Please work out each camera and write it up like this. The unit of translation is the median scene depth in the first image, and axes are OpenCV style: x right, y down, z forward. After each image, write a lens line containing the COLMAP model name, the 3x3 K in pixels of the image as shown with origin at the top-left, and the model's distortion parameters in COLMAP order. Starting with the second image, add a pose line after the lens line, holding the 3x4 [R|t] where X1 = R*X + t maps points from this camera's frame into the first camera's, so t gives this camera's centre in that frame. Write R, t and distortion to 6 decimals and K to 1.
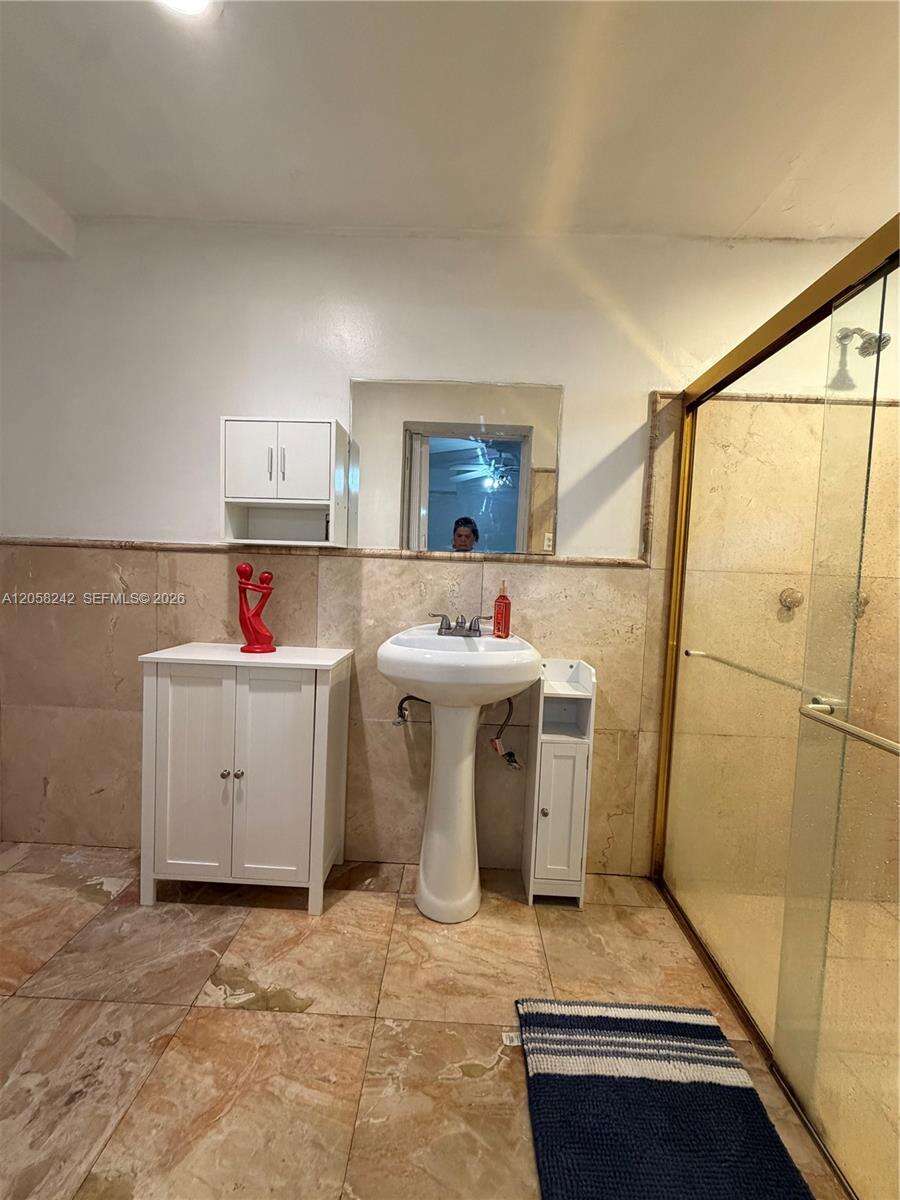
lens RADIAL K [[477.4, 0, 449.7], [0, 477.4, 599.3], [0, 0, 1]] dist [-0.003694, 0.000668]
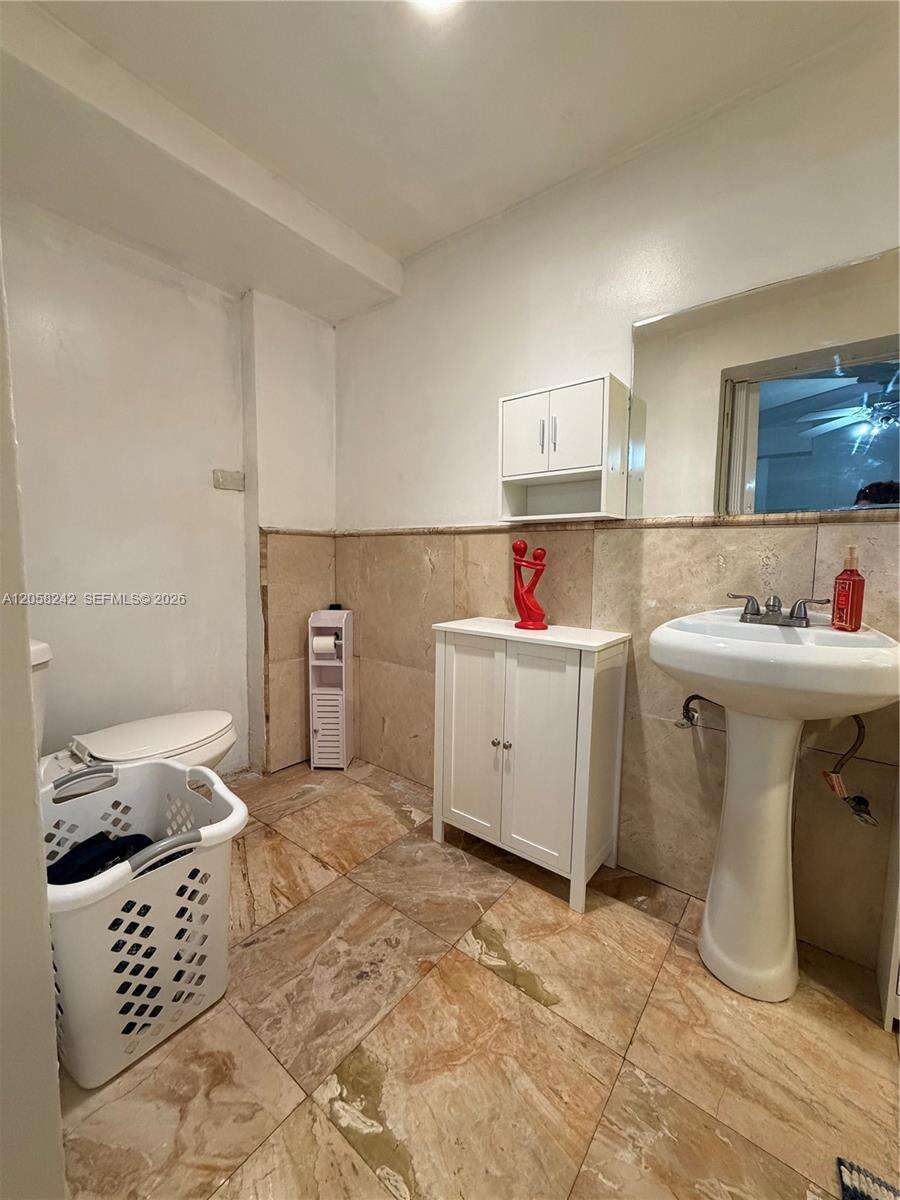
lens RADIAL K [[477.4, 0, 447.7], [0, 477.4, 596.6], [0, 0, 1]] dist [-0.003694, 0.000668]
pose [[0.800016, 0.024629, -0.599472, 0.060714], [-0.016445, 0.999682, 0.019124, 0.027906], [0.599753, -0.005441, 0.800167, 0.096467]]
